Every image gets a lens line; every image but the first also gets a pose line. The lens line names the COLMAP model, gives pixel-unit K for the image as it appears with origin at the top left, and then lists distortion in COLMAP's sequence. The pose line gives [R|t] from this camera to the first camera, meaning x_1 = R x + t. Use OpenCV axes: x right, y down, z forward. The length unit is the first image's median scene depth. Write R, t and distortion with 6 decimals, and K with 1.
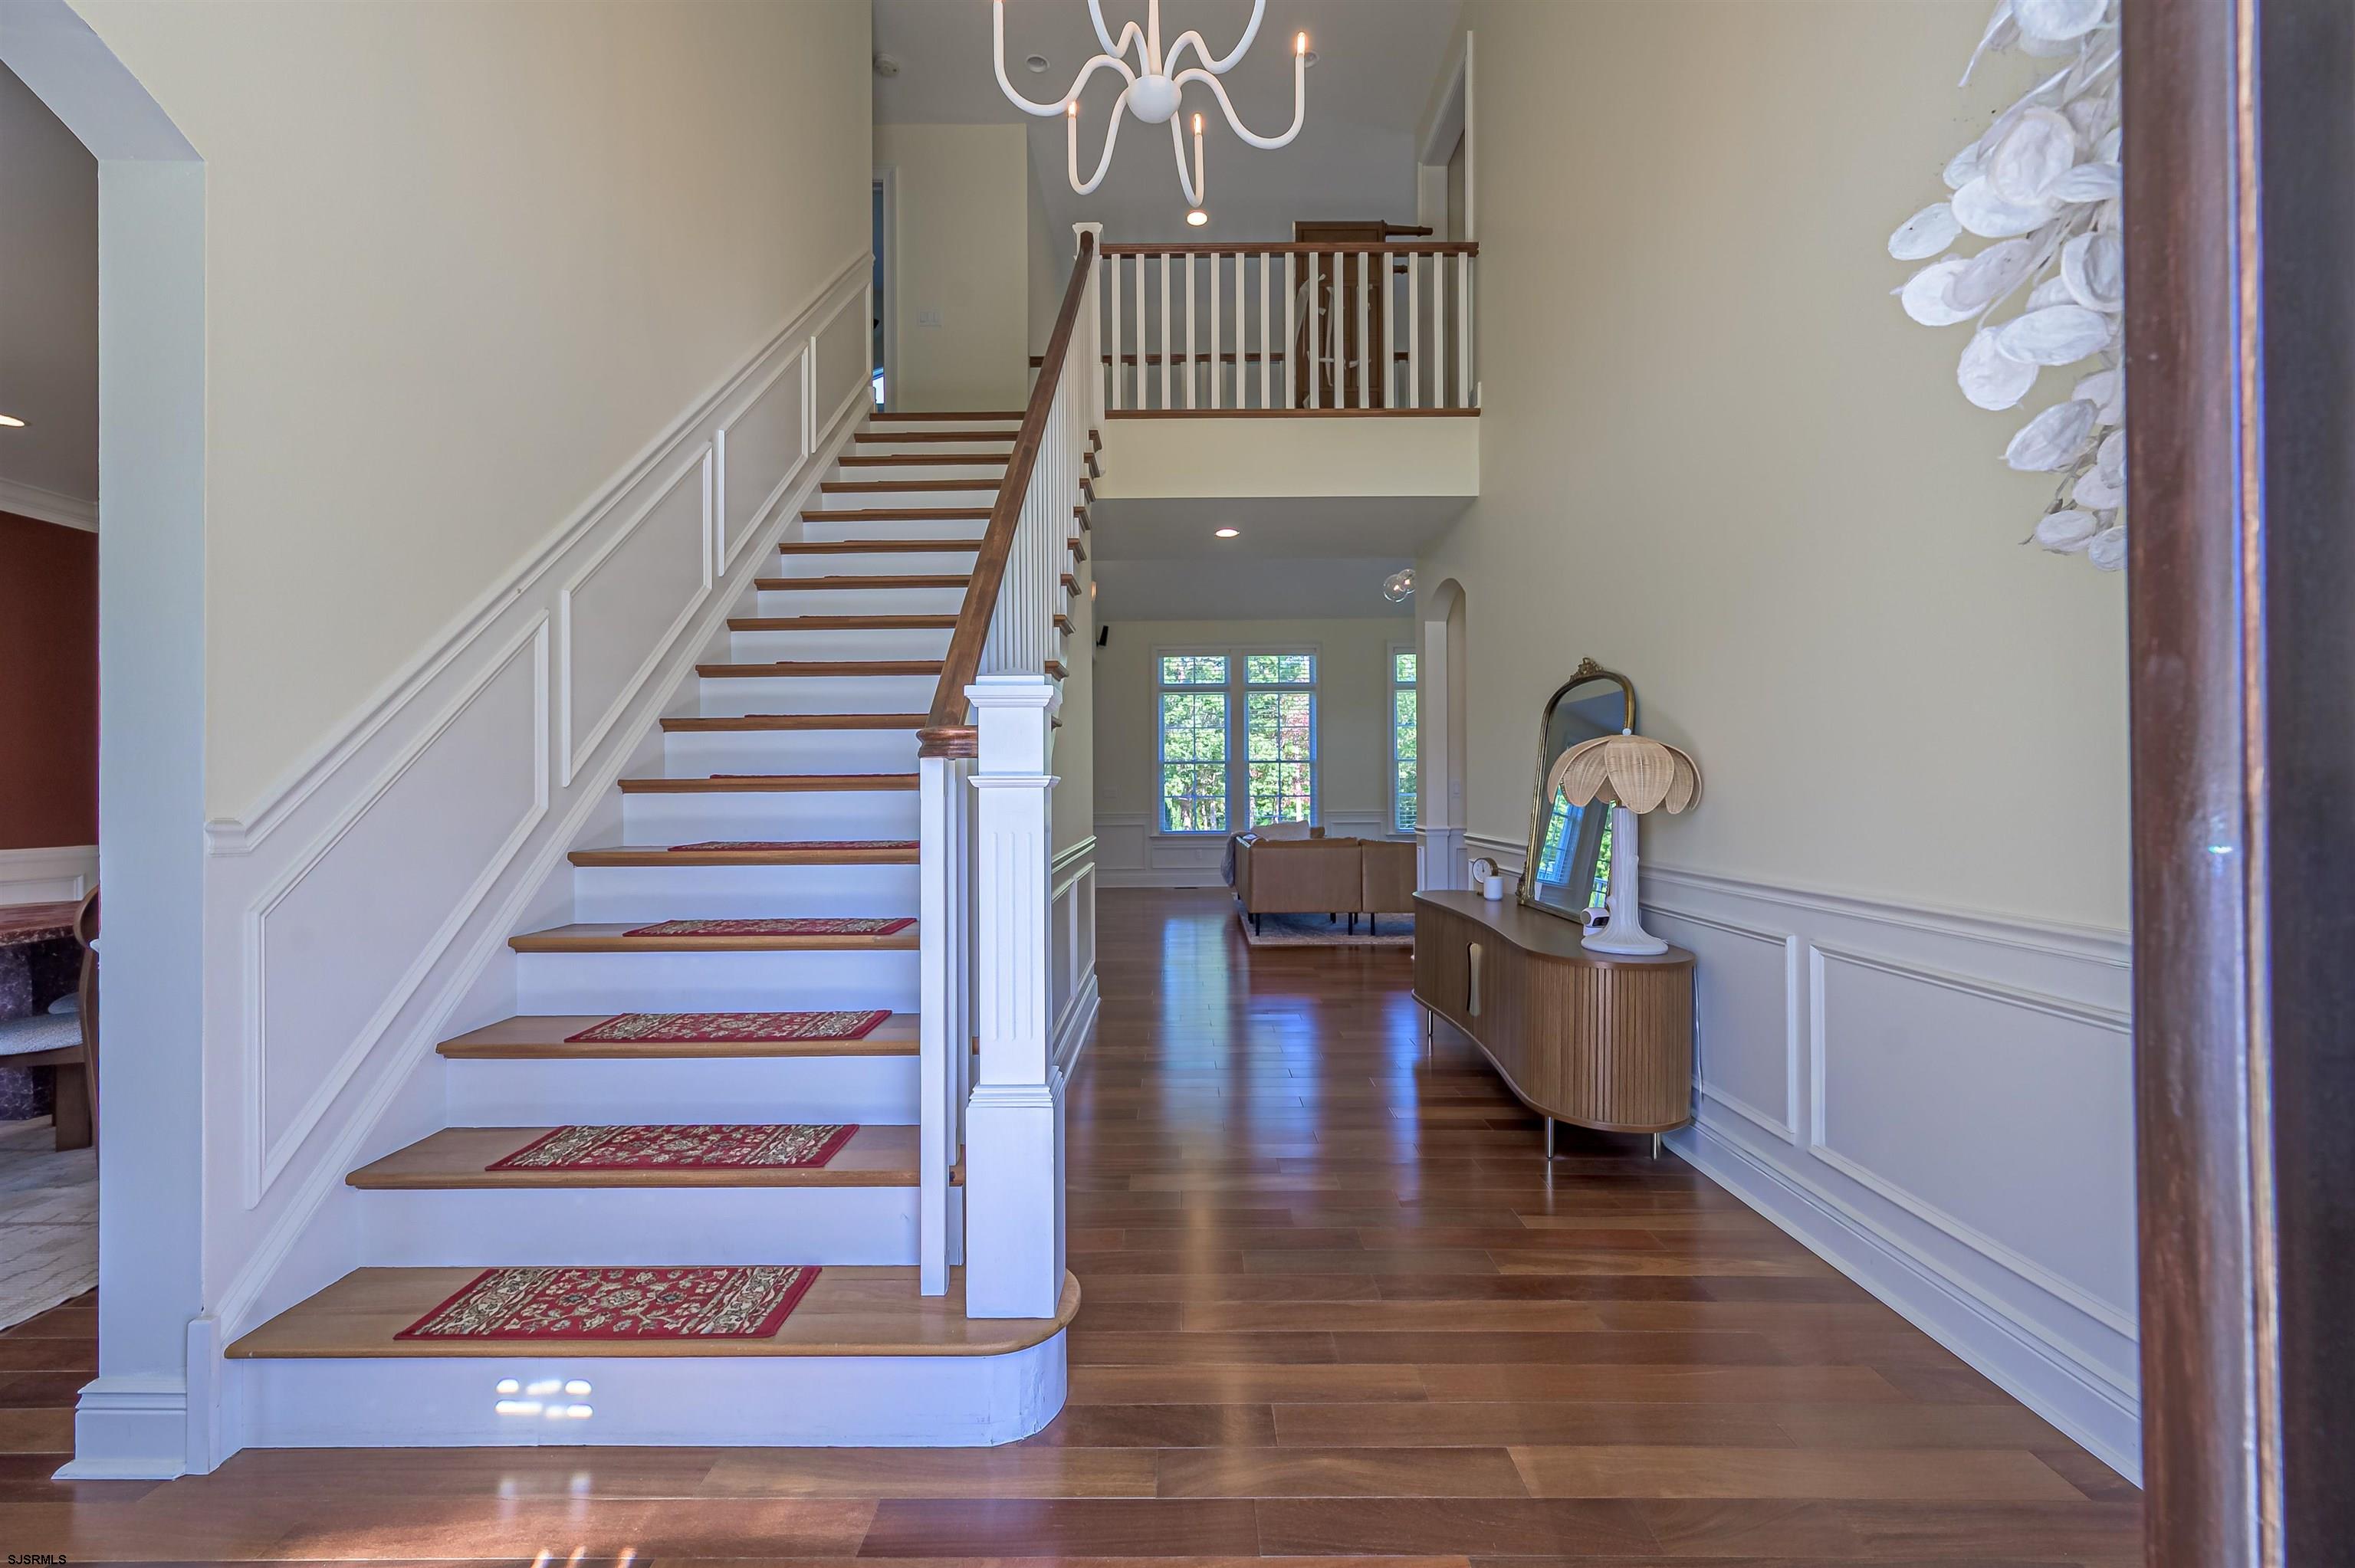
lens RADIAL K [[931.5, 0, 1180.5], [0, 931.5, 783.1], [0, 0, 1]] dist [0.001652, 0.000143]
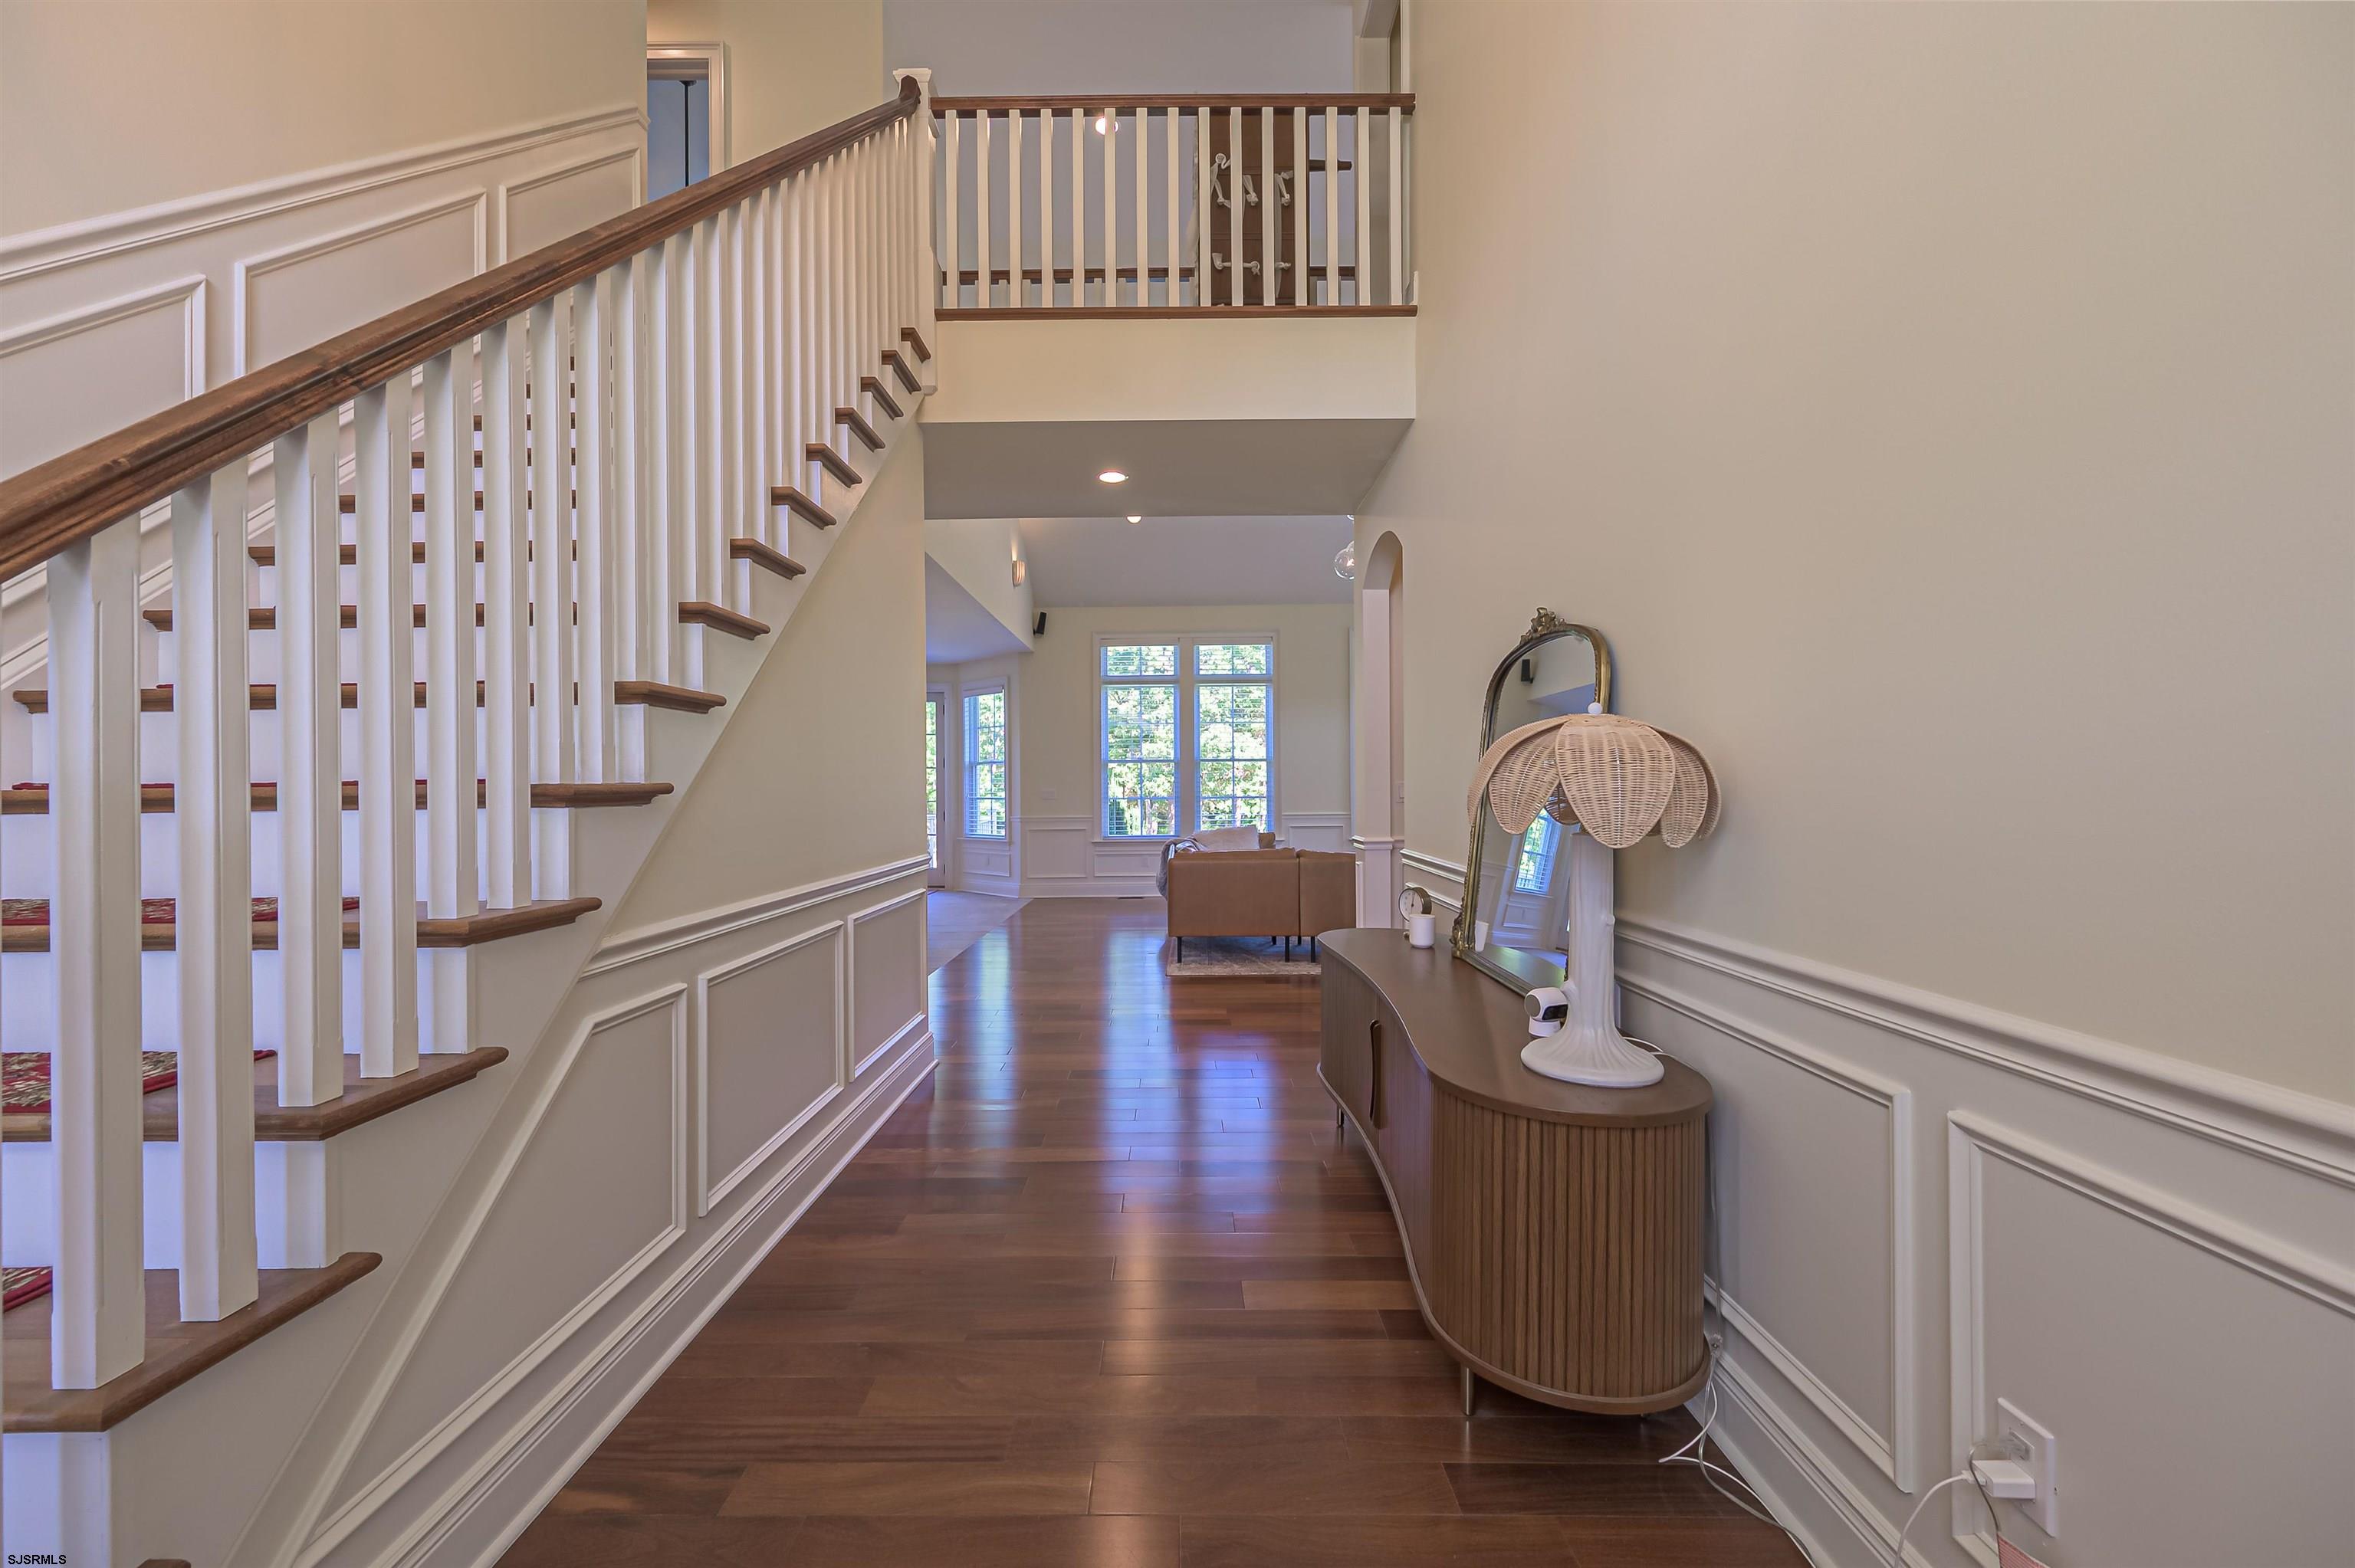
lens RADIAL K [[931.5, 0, 1171.4], [0, 931.5, 788.0], [0, 0, 1]] dist [0.001652, 0.000143]
pose [[0.999981, -0.004750, 0.003992, 0.109239], [0.004723, 0.999966, 0.006738, -0.004787], [-0.004023, -0.006719, 0.999969, 0.214859]]
